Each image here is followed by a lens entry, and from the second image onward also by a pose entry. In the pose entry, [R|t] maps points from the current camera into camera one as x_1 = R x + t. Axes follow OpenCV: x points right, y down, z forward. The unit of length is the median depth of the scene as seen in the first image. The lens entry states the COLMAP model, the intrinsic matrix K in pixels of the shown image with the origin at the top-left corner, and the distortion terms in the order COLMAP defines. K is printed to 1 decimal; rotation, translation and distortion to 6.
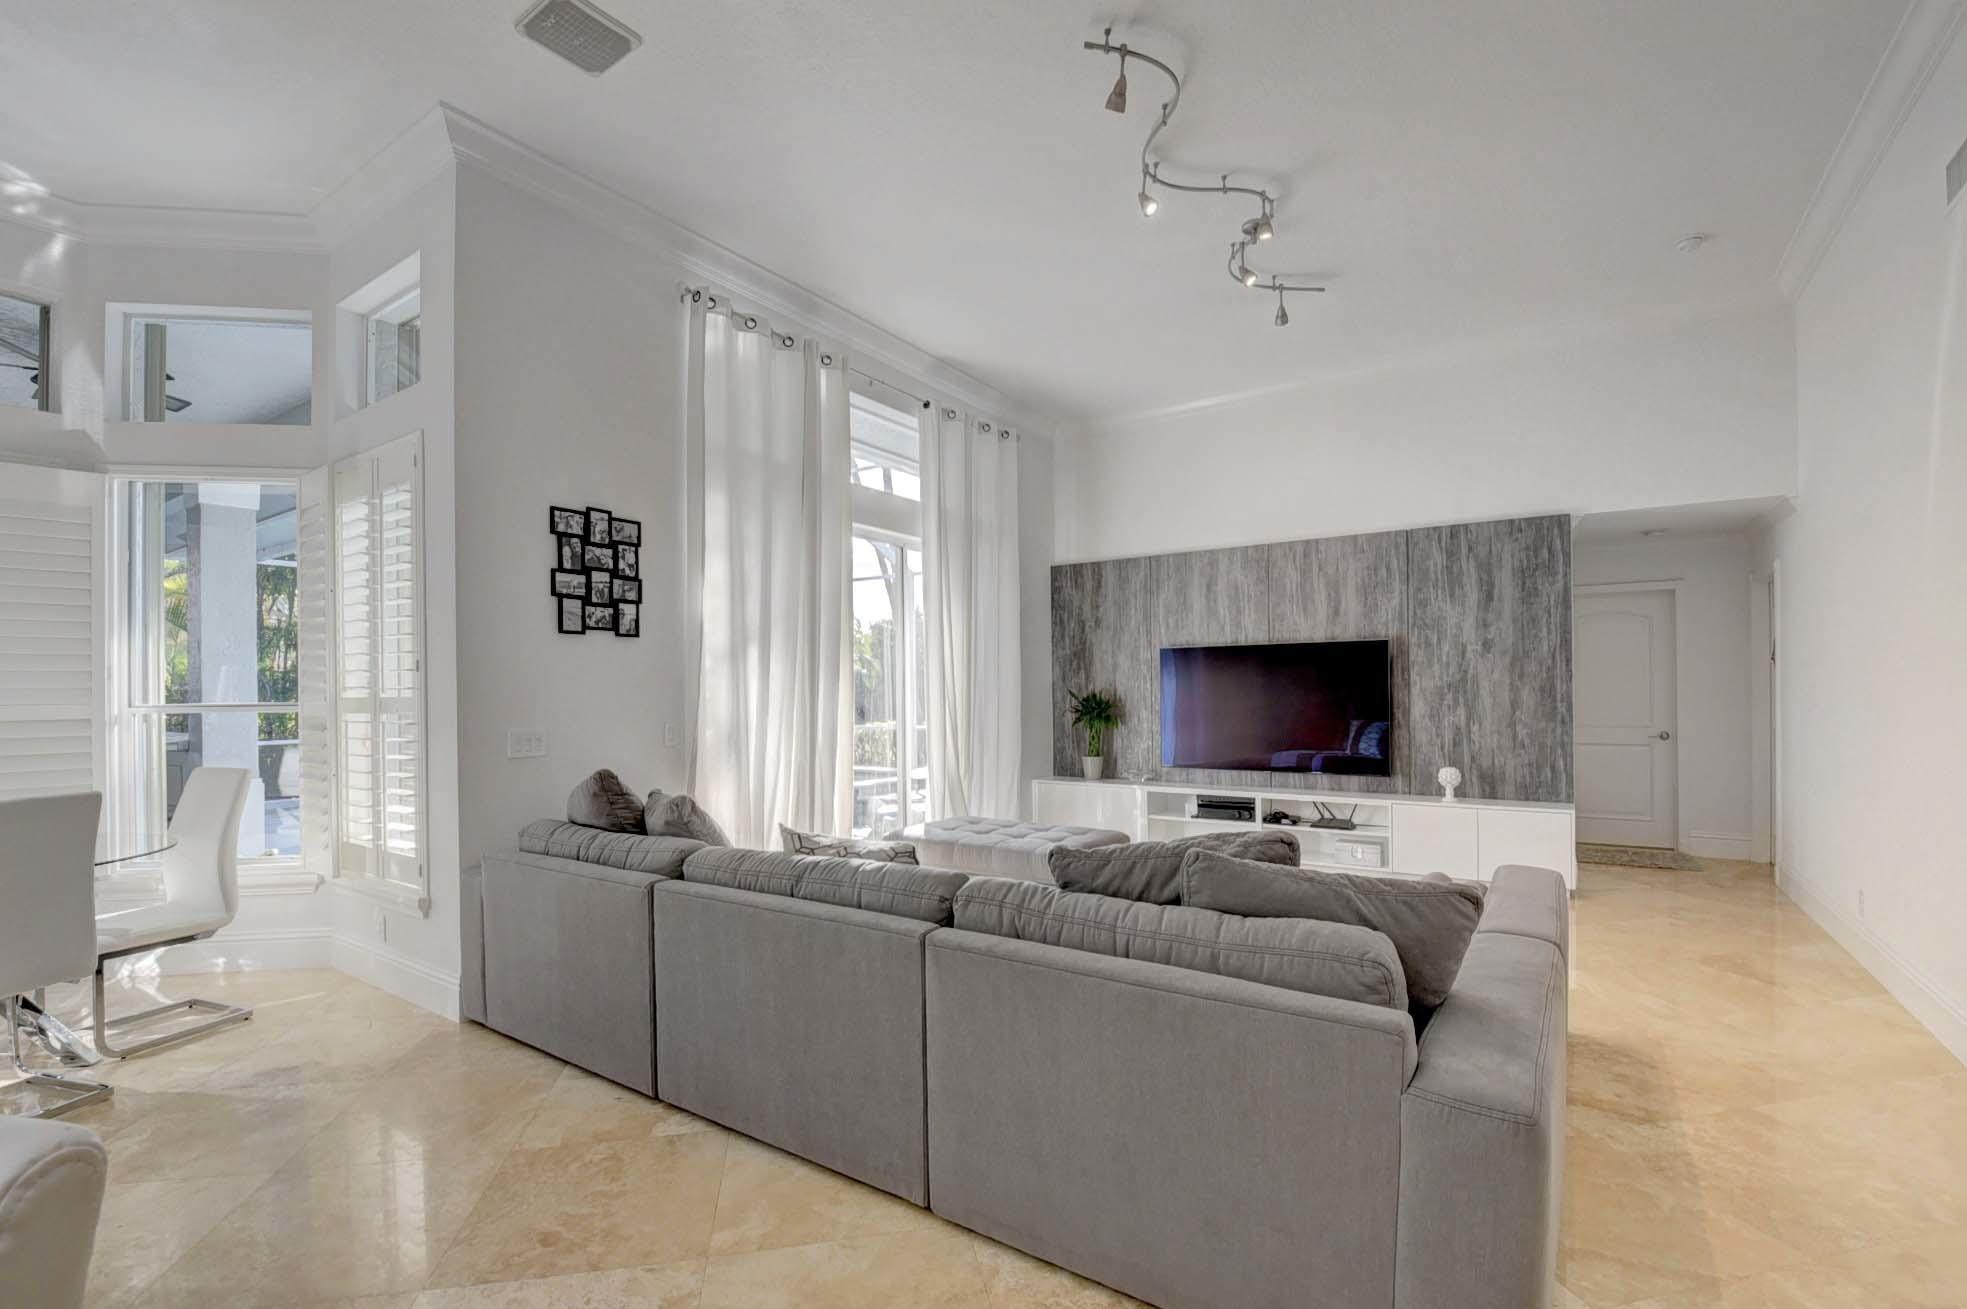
lens RADIAL K [[864.5, 0, 991.9], [0, 864.5, 689.4], [0, 0, 1]] dist [-0.011129, -0.012249]
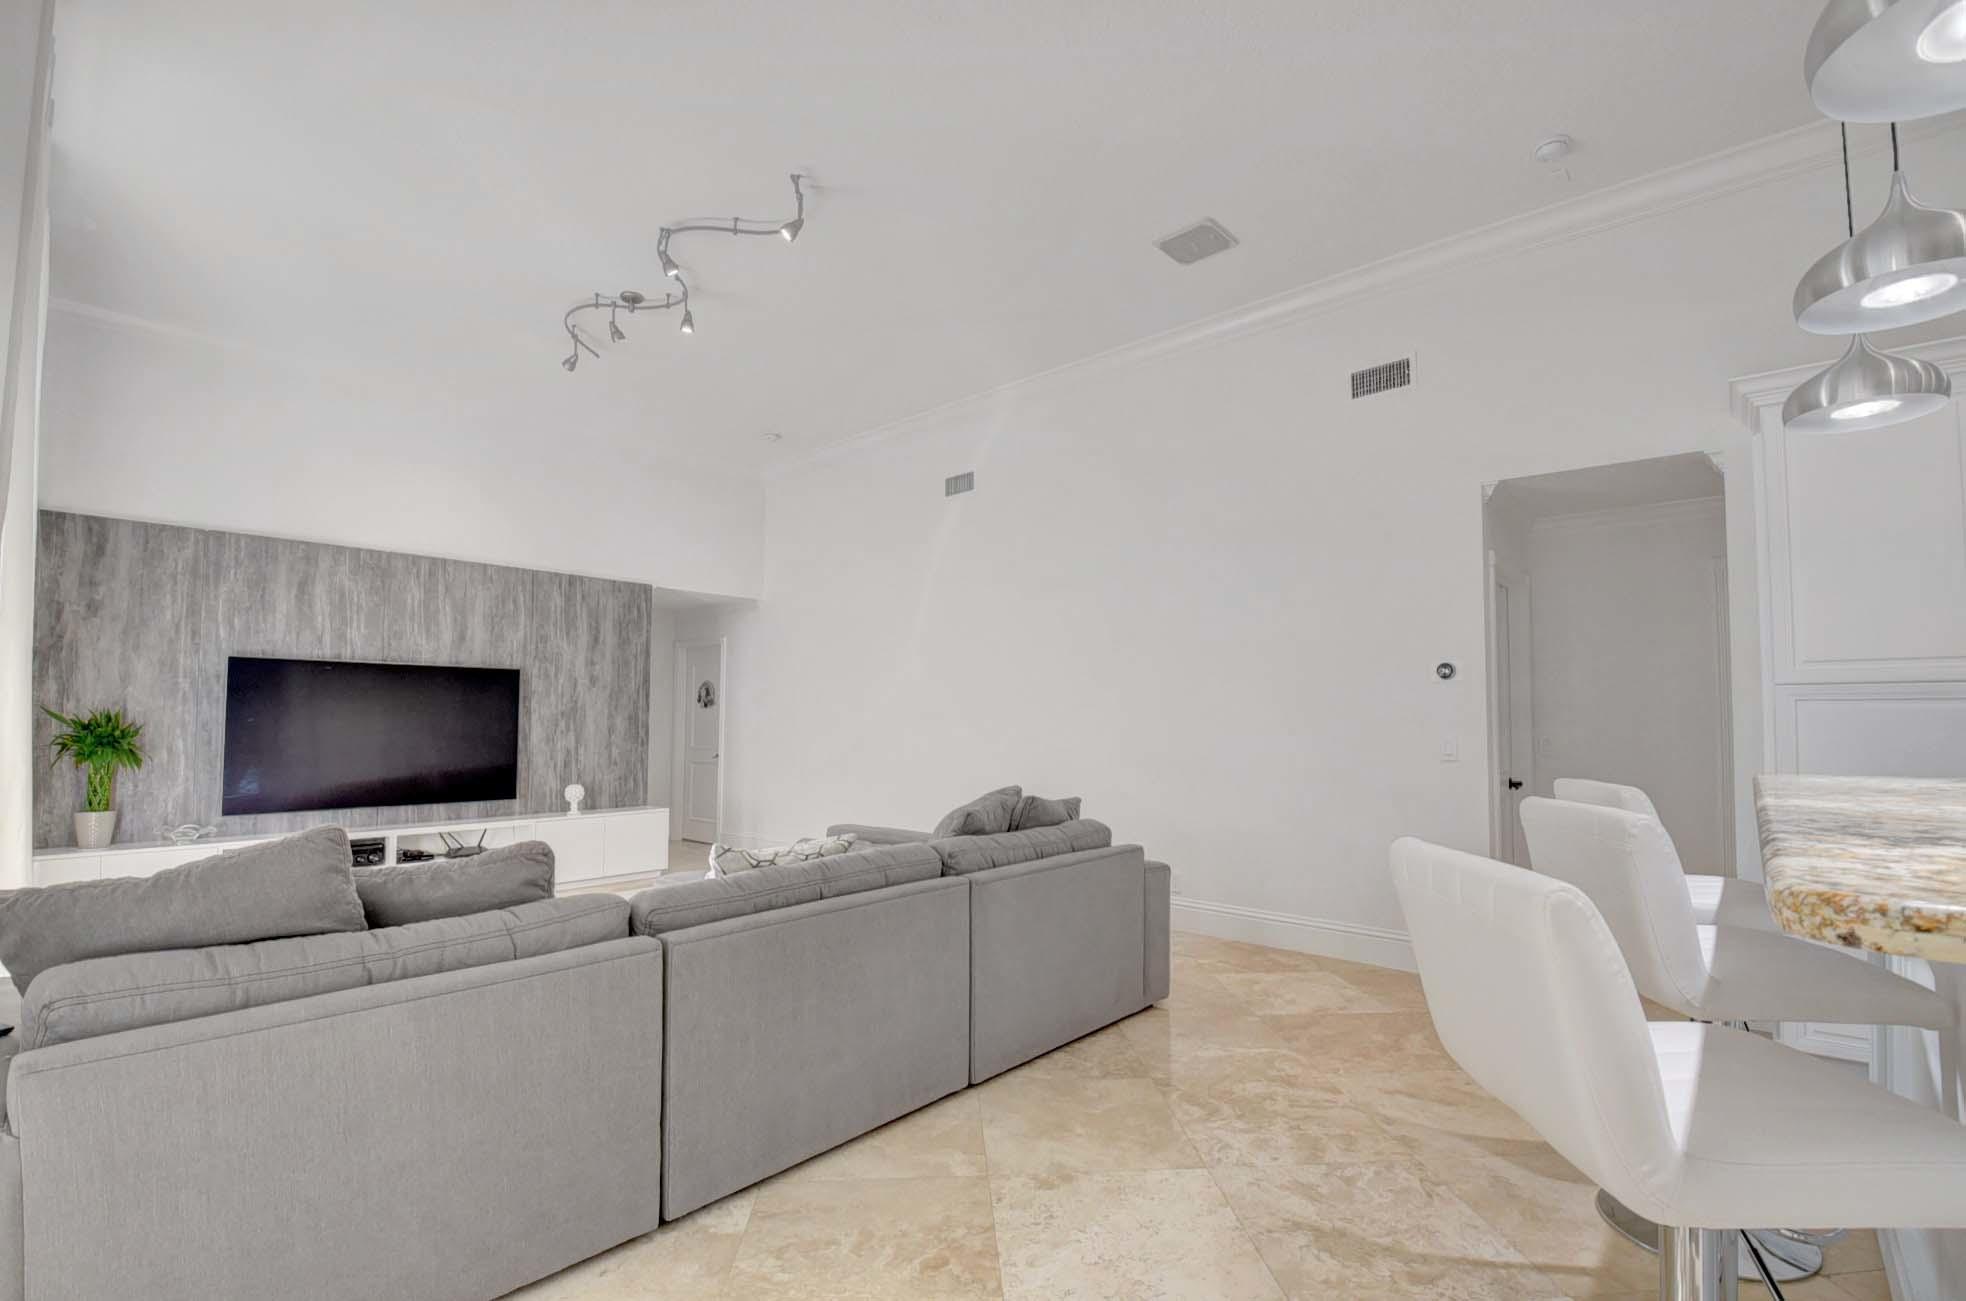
lens RADIAL K [[870.2, 0, 990.1], [0, 870.2, 680.7], [0, 0, 1]] dist [0.011629, -0.032400]
pose [[0.137113, 0.059228, 0.988783, -0.522843], [-0.003188, 0.998232, -0.059352, 0.018349], [-0.990550, 0.004986, 0.137059, 0.278603]]
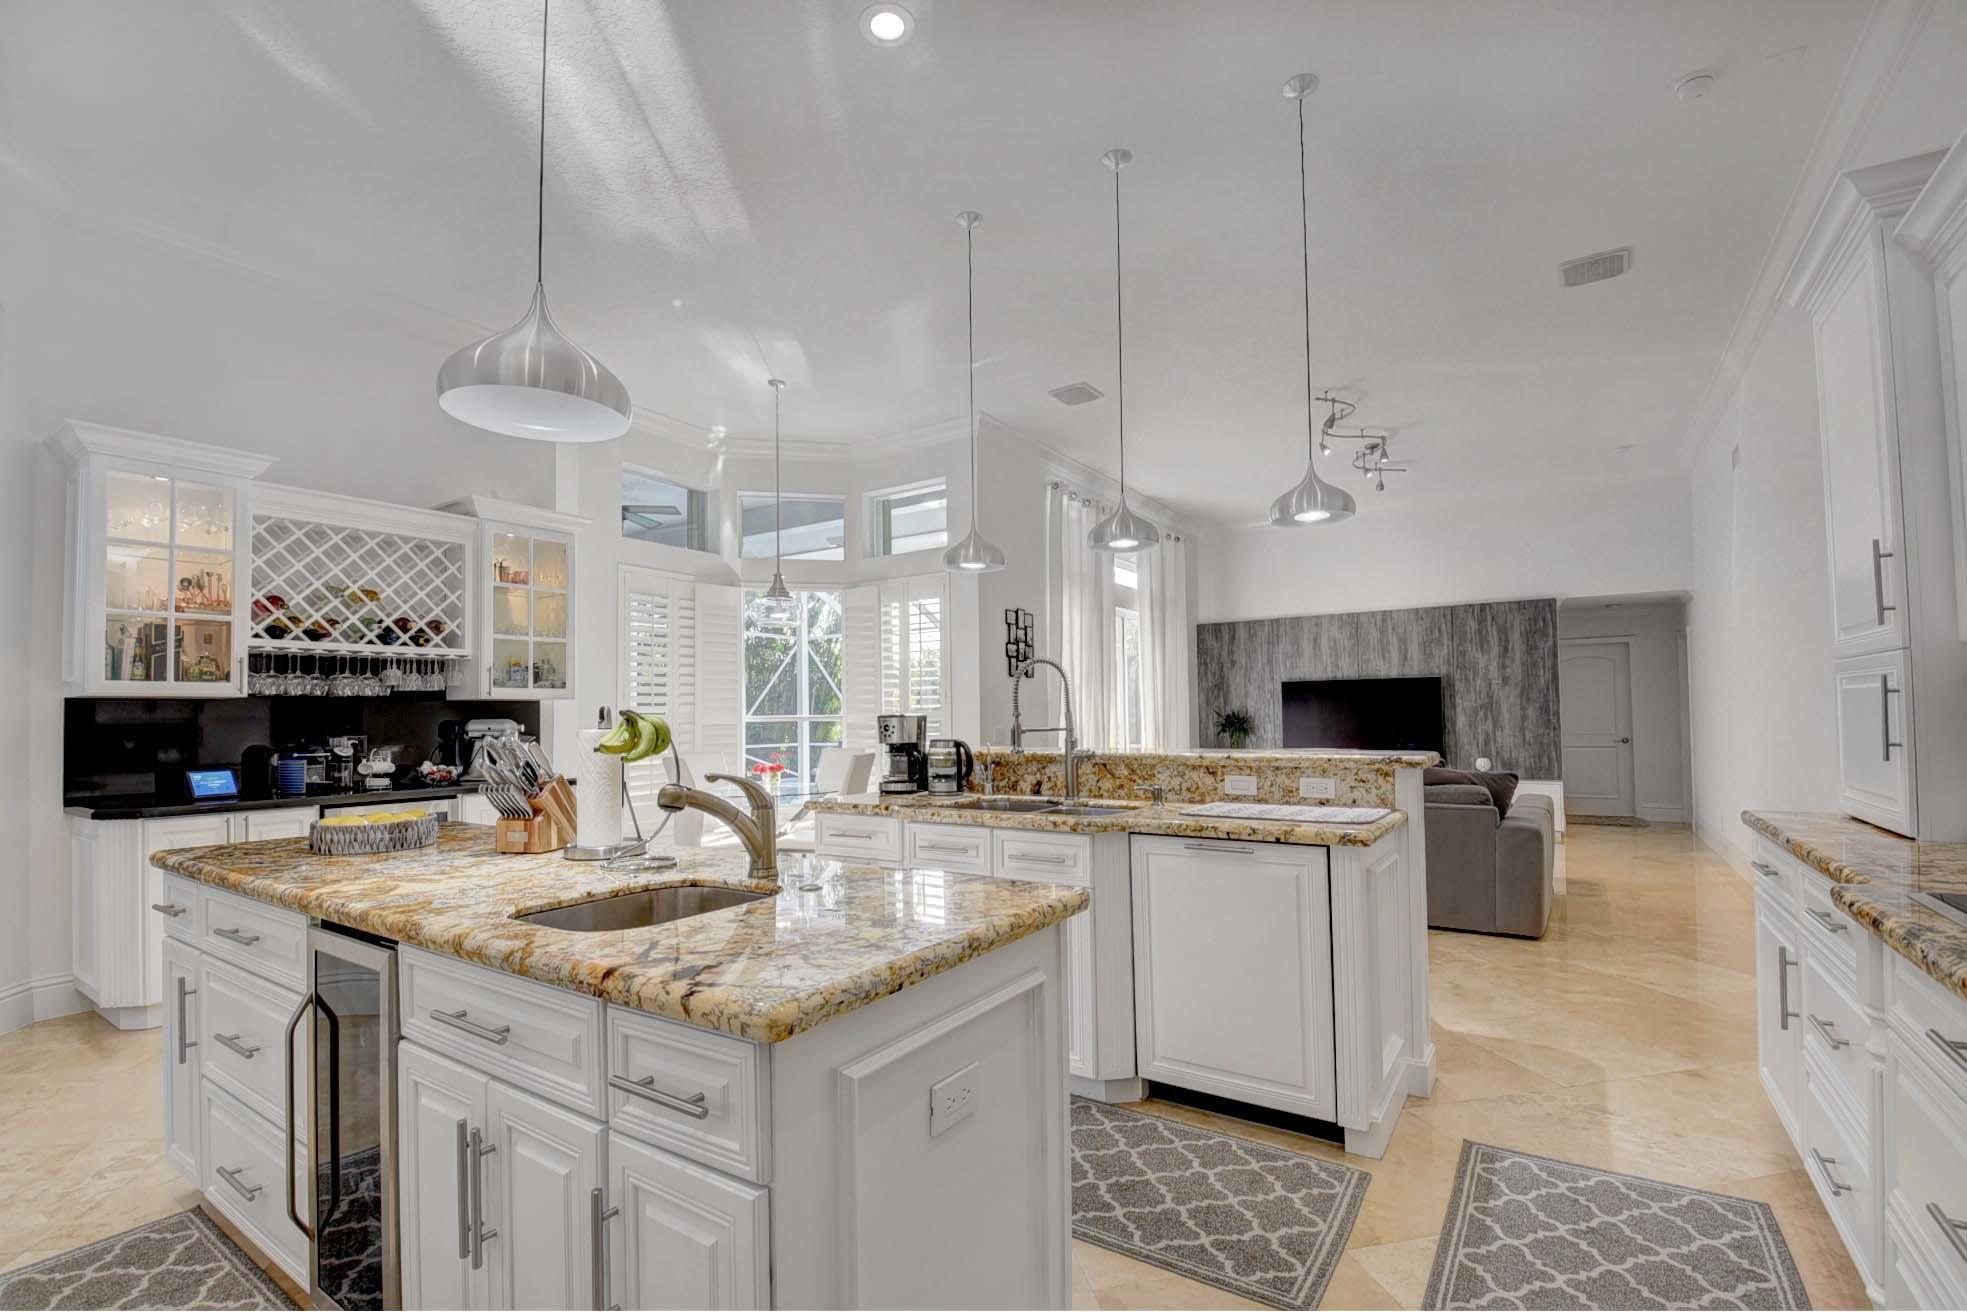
lens RADIAL K [[870.6, 0, 990.6], [0, 870.6, 686.2], [0, 0, 1]] dist [0.011629, -0.032400]
pose [[0.999998, -0.001577, 0.001570, -0.353467], [0.001631, 0.999397, -0.034675, 0.012858], [-0.001514, 0.034677, 0.999397, -0.566309]]
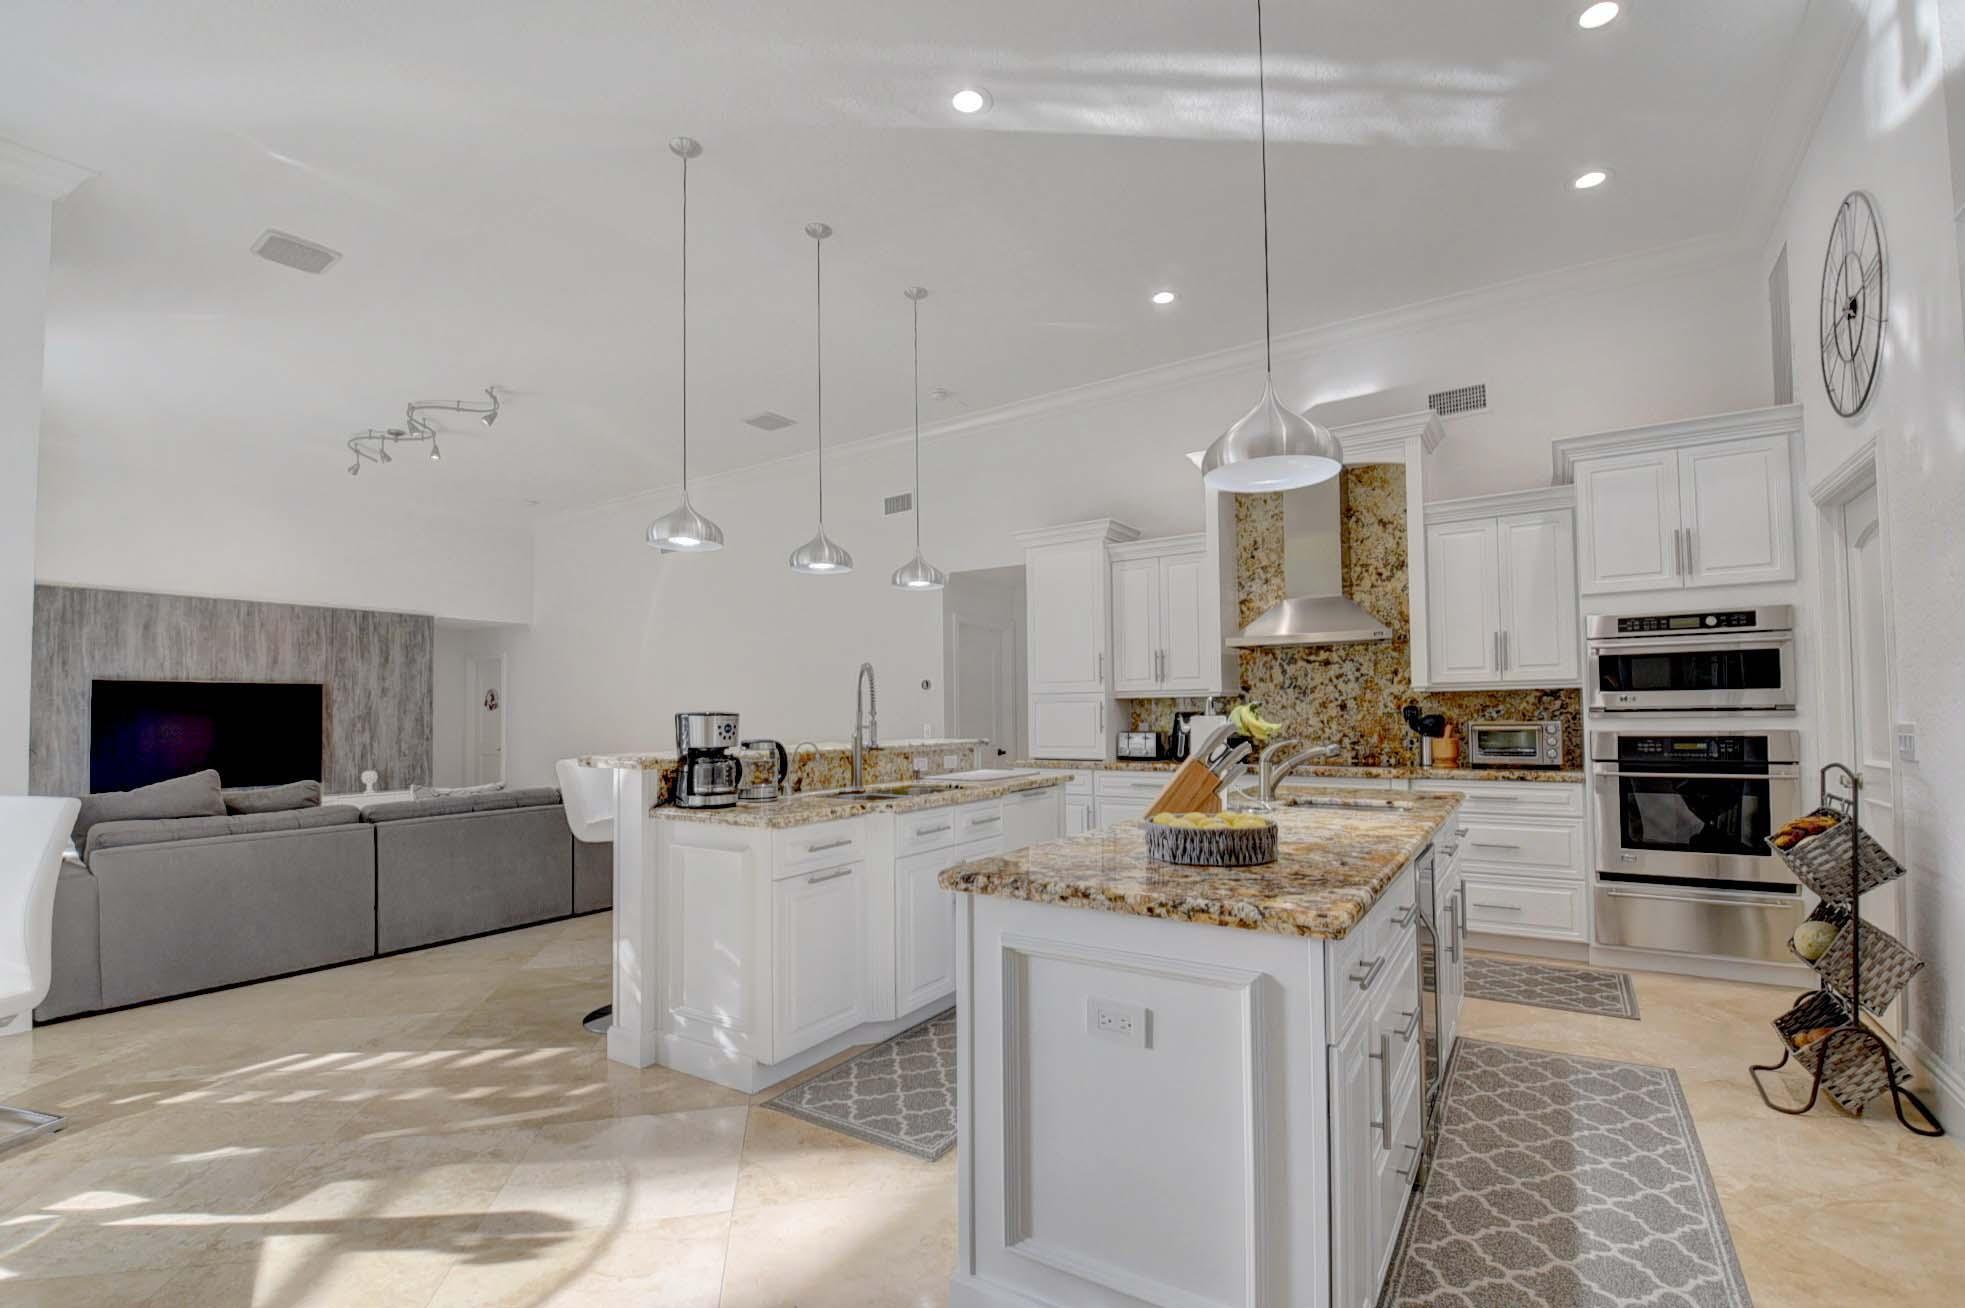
lens RADIAL K [[863.6, 0, 990.9], [0, 863.6, 688.9], [0, 0, 1]] dist [-0.011129, -0.012249]
pose [[-0.011694, 0.042129, 0.999044, -0.947792], [0.013003, 0.999034, -0.041976, 0.022514], [-0.999847, 0.012500, -0.012230, -0.074800]]
